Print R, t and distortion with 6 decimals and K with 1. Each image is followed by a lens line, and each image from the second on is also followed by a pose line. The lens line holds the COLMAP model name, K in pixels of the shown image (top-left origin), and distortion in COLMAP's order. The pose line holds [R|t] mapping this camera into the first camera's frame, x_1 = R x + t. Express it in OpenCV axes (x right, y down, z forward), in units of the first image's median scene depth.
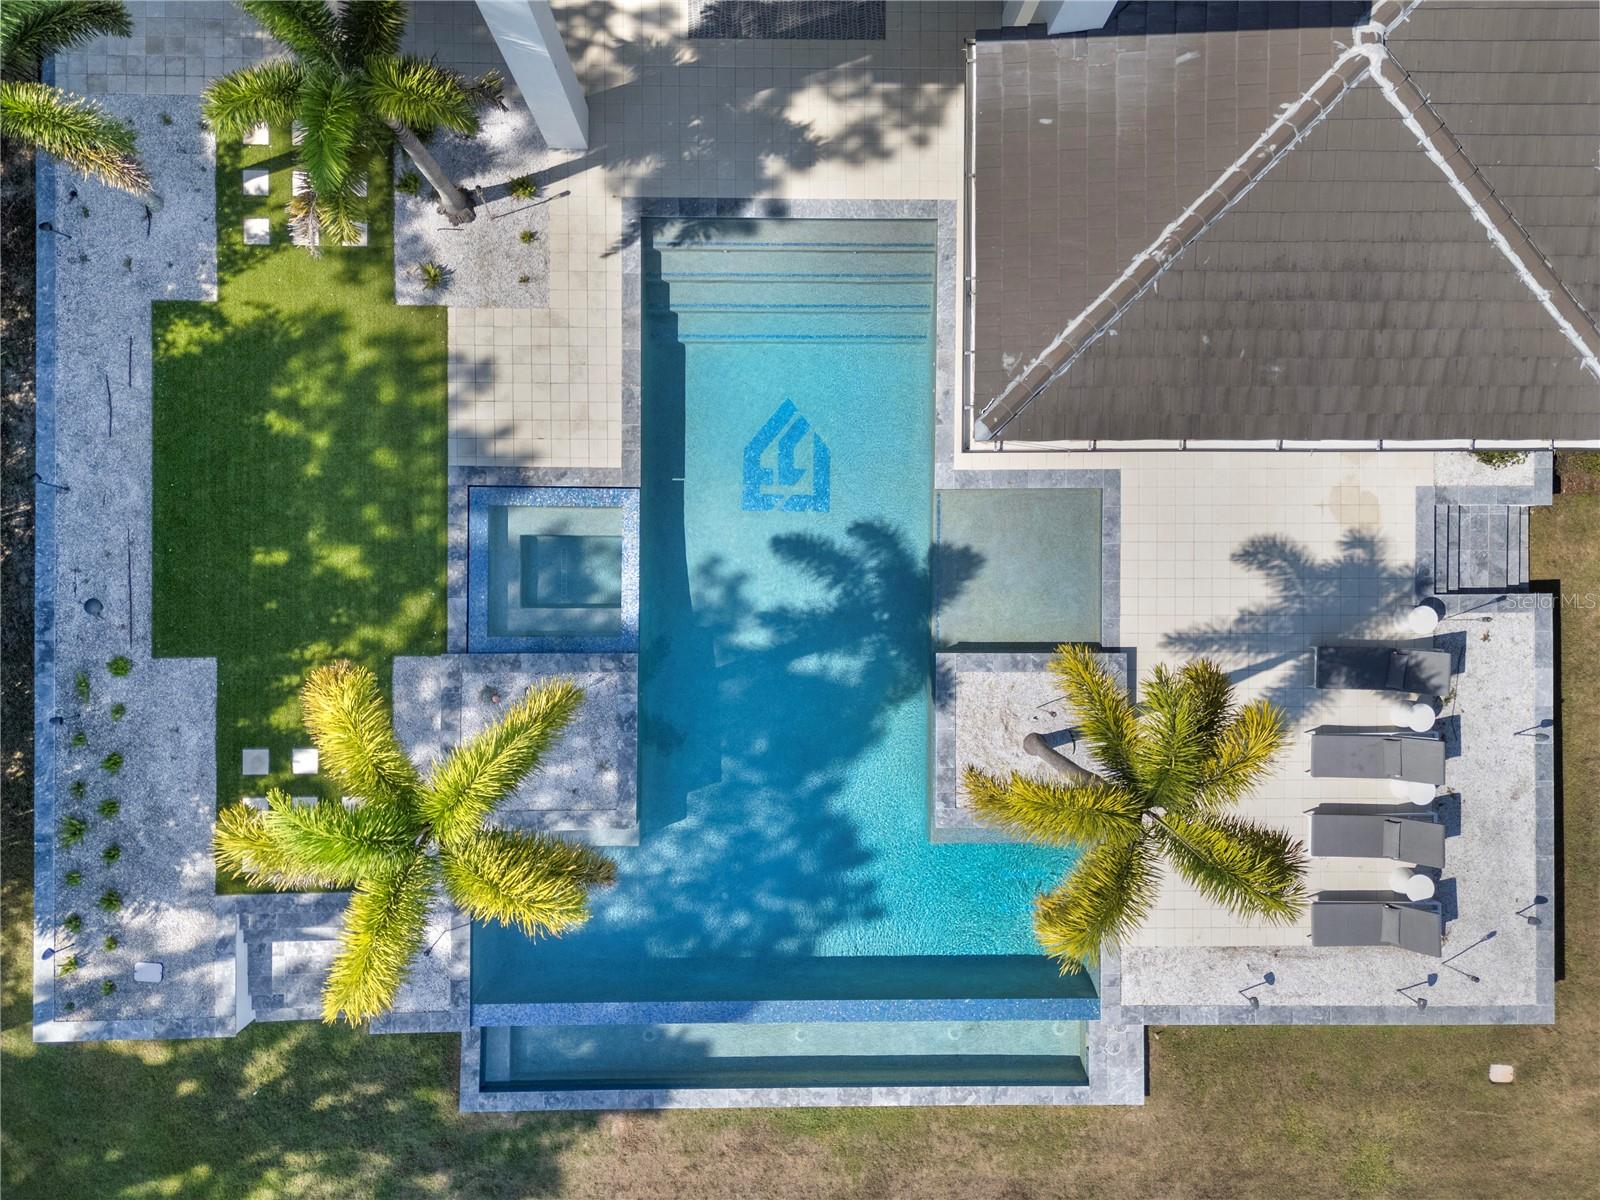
lens RADIAL K [[1165.1, 0, 800.0], [0, 1165.1, 600.0], [0, 0, 1]] dist [0.059085, -0.004813]
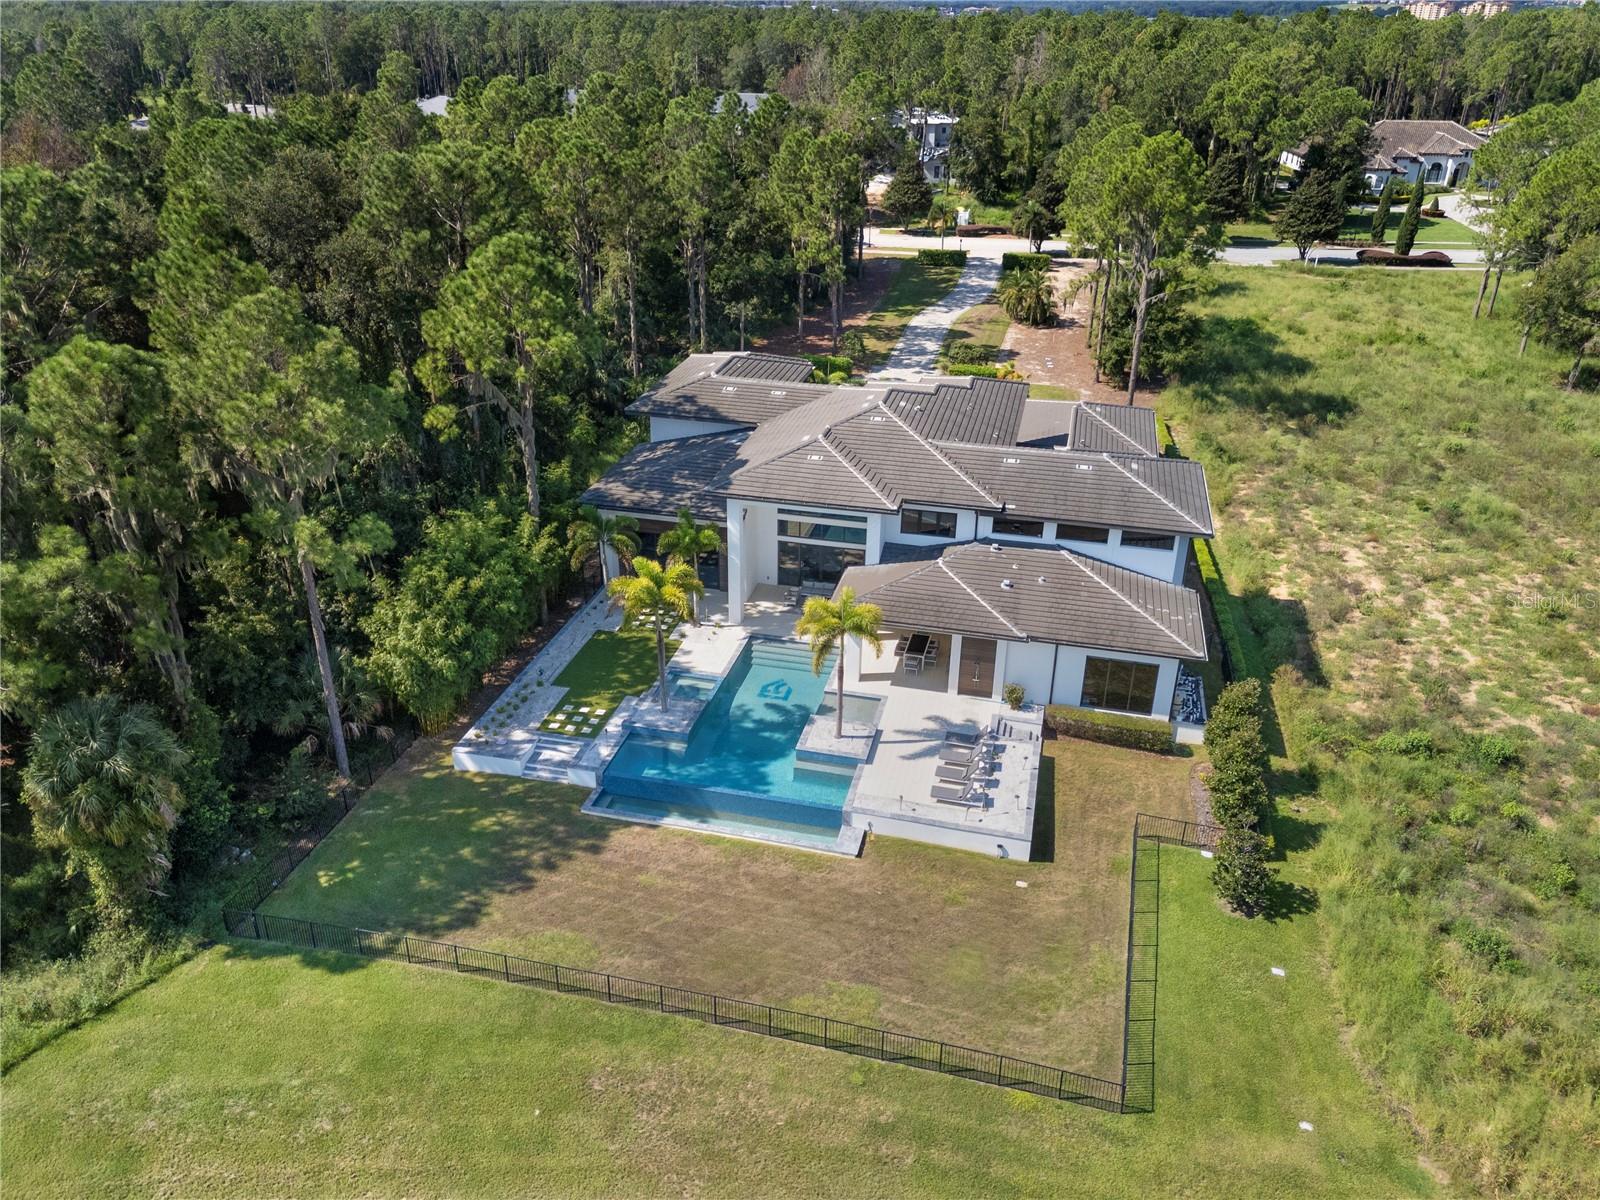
lens RADIAL K [[1165.1, 0, 800.0], [0, 1165.1, 600.0], [0, 0, 1]] dist [0.059085, -0.004813]
pose [[0.973842, 0.099419, -0.204323, 0.625084], [-0.227223, 0.431335, -0.873109, 2.338280], [0.001328, 0.896697, 0.442642, -0.470683]]
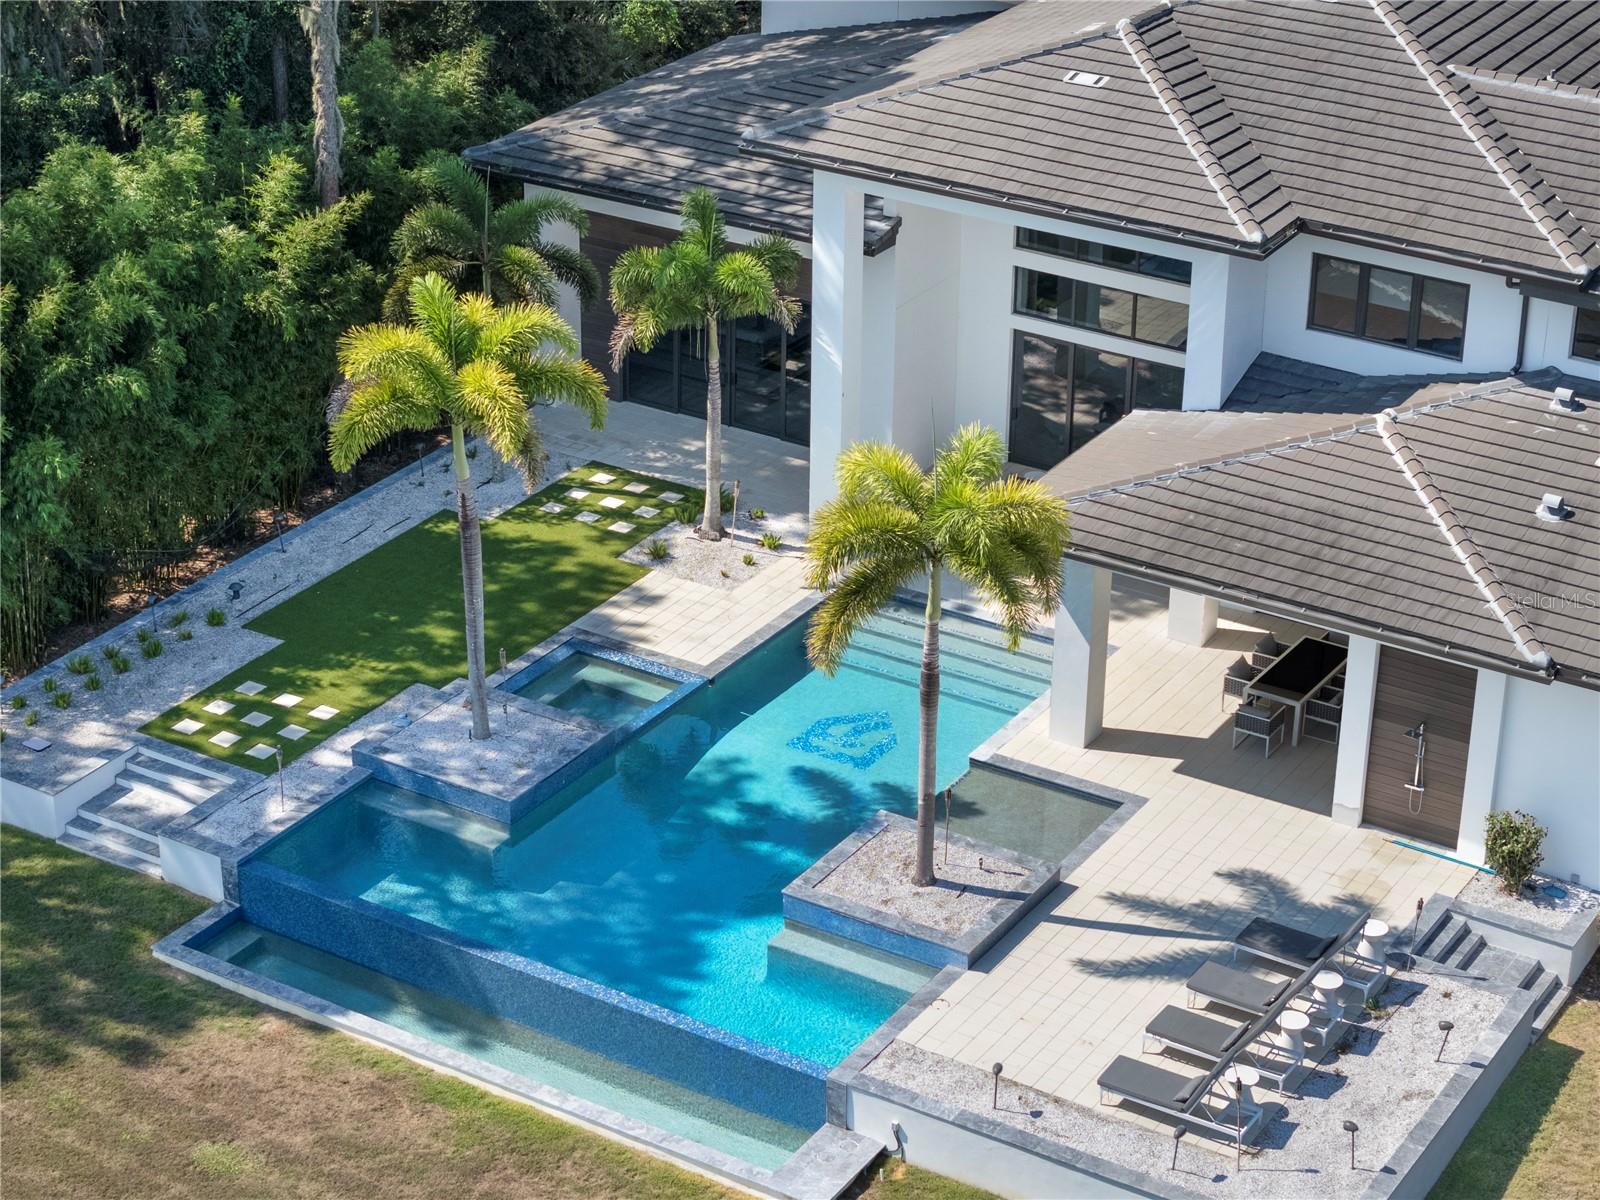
lens RADIAL K [[3211.6, 0, 800.0], [0, 3211.6, 600.0], [0, 0, 1]] dist [-0.160726, 0.044445]
pose [[0.853300, 0.222760, -0.471442, 1.219429], [-0.521420, 0.365920, -0.770859, 1.976093], [0.000794, 0.903593, 0.428391, -0.246562]]
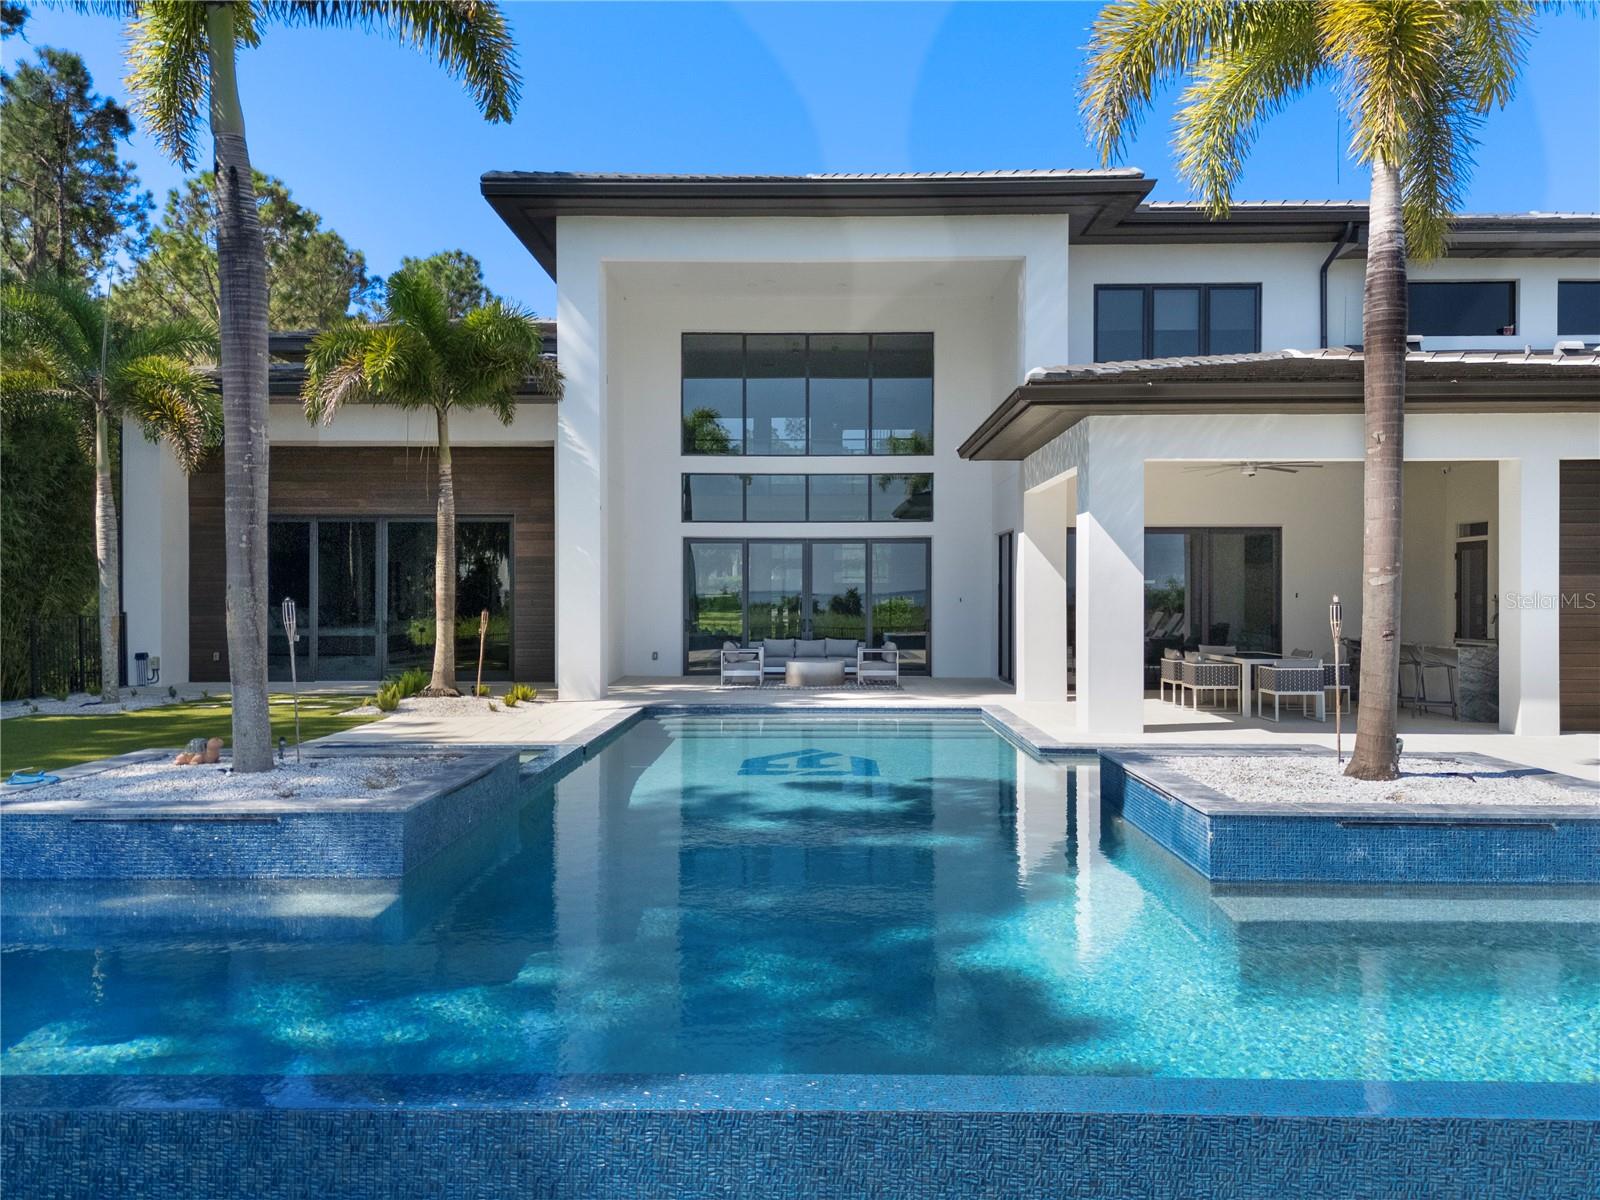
lens RADIAL K [[1165.1, 0, 800.0], [0, 1165.1, 600.0], [0, 0, 1]] dist [0.059085, -0.004813]
pose [[0.999742, -0.017304, -0.014700, 0.000398], [-0.014484, 0.012545, -0.999816, 0.555199], [0.017486, 0.999772, 0.012291, 0.906232]]
